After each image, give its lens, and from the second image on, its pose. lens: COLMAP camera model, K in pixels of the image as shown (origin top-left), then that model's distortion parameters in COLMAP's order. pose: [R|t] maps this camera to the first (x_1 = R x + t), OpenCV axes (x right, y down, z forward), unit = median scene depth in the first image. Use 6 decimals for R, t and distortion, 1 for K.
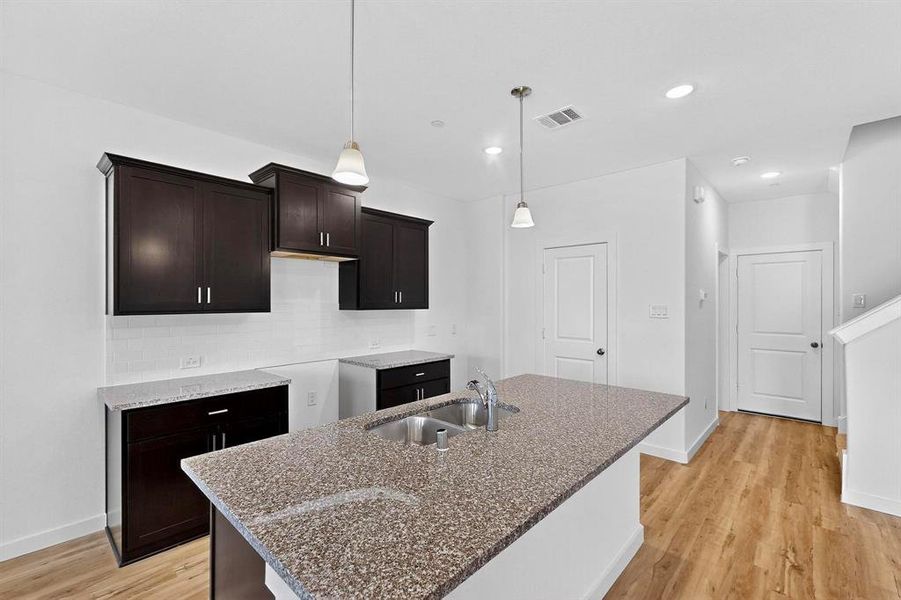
lens RADIAL K [[393.1, 0, 451.4], [0, 393.1, 301.8], [0, 0, 1]] dist [0.000582, 0.000216]
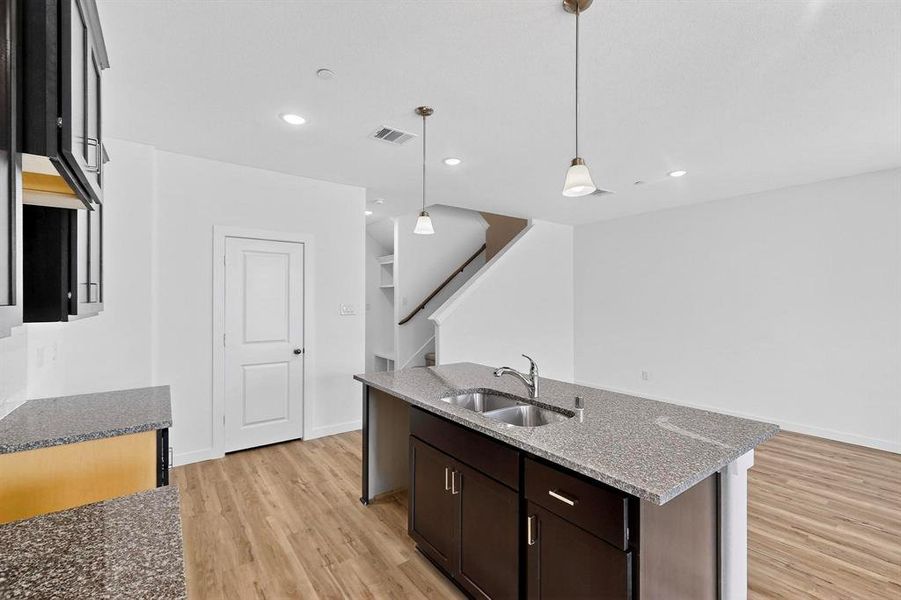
lens RADIAL K [[392.2, 0, 450.5], [0, 392.2, 300.0], [0, 0, 1]] dist [-0.002507, -0.000292]
pose [[0.191516, 0.003547, 0.981483, -0.660297], [0.002698, 0.999988, -0.004140, 0.002233], [-0.981486, 0.003440, 0.191504, 0.539018]]
